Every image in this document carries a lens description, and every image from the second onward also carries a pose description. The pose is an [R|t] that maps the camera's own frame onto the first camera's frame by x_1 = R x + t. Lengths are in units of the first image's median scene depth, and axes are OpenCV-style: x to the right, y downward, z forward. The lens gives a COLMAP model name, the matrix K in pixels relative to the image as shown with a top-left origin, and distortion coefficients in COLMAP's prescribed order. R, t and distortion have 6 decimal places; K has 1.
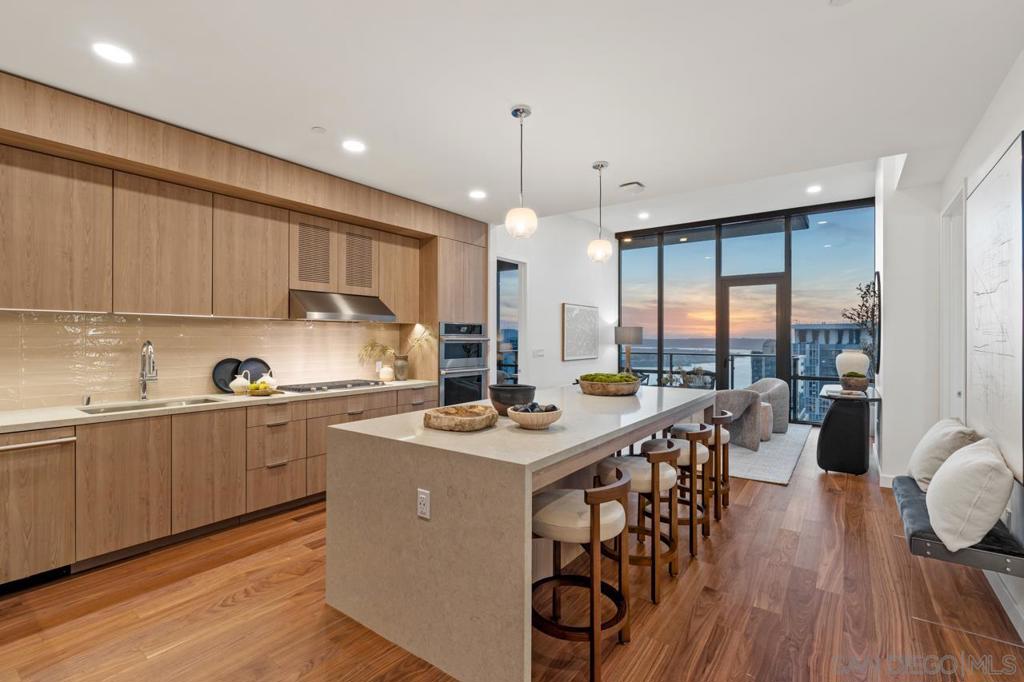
lens RADIAL K [[465.0, 0, 511.0], [0, 465.0, 339.2], [0, 0, 1]] dist [-0.001221, -0.000052]
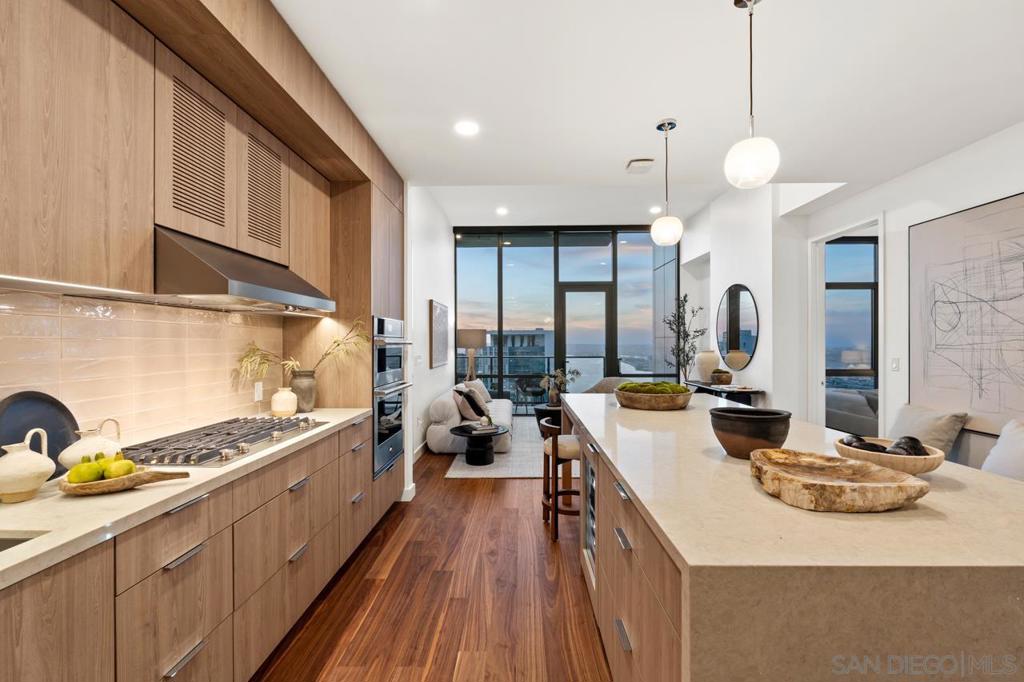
lens RADIAL K [[453.0, 0, 512.9], [0, 453.0, 343.4], [0, 0, 1]] dist [-0.003164, -0.000010]
pose [[0.819853, -0.005805, 0.572544, -0.515543], [0.006128, 0.999980, 0.001364, 0.002788], [-0.572541, 0.002390, 0.819873, 0.551773]]
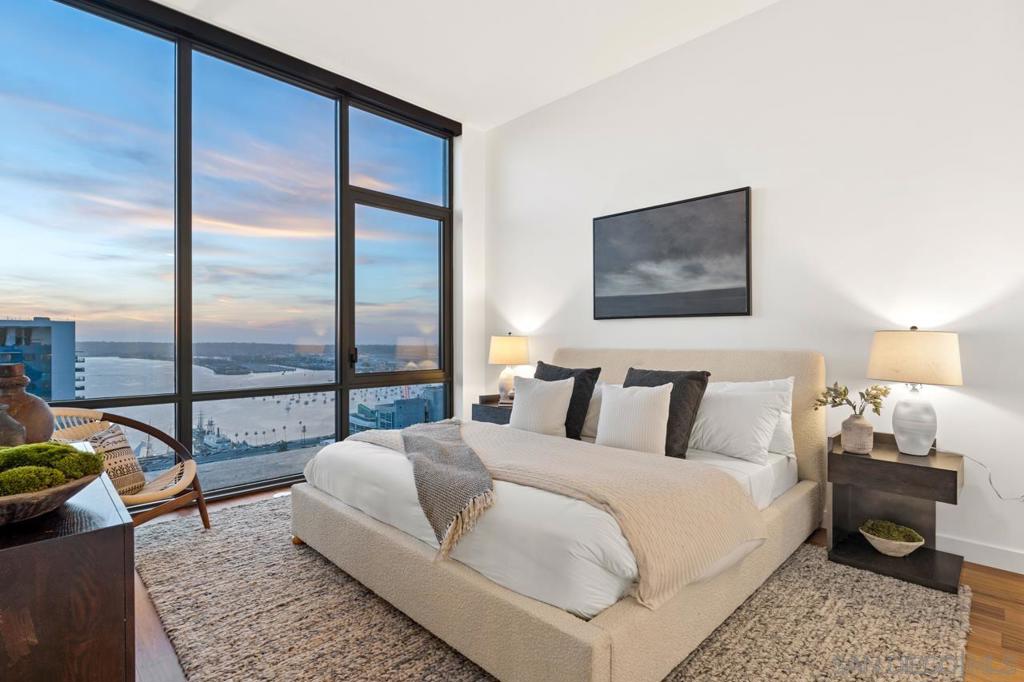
lens RADIAL K [[493.9, 0, 512.9], [0, 493.9, 337.9], [0, 0, 1]] dist [-0.002025, -0.000309]
pose [[0.156315, 0.000061, 0.987707, 1.096583], [0.004452, 0.999990, -0.000766, 0.067844], [-0.987697, 0.004517, 0.156313, 1.013992]]
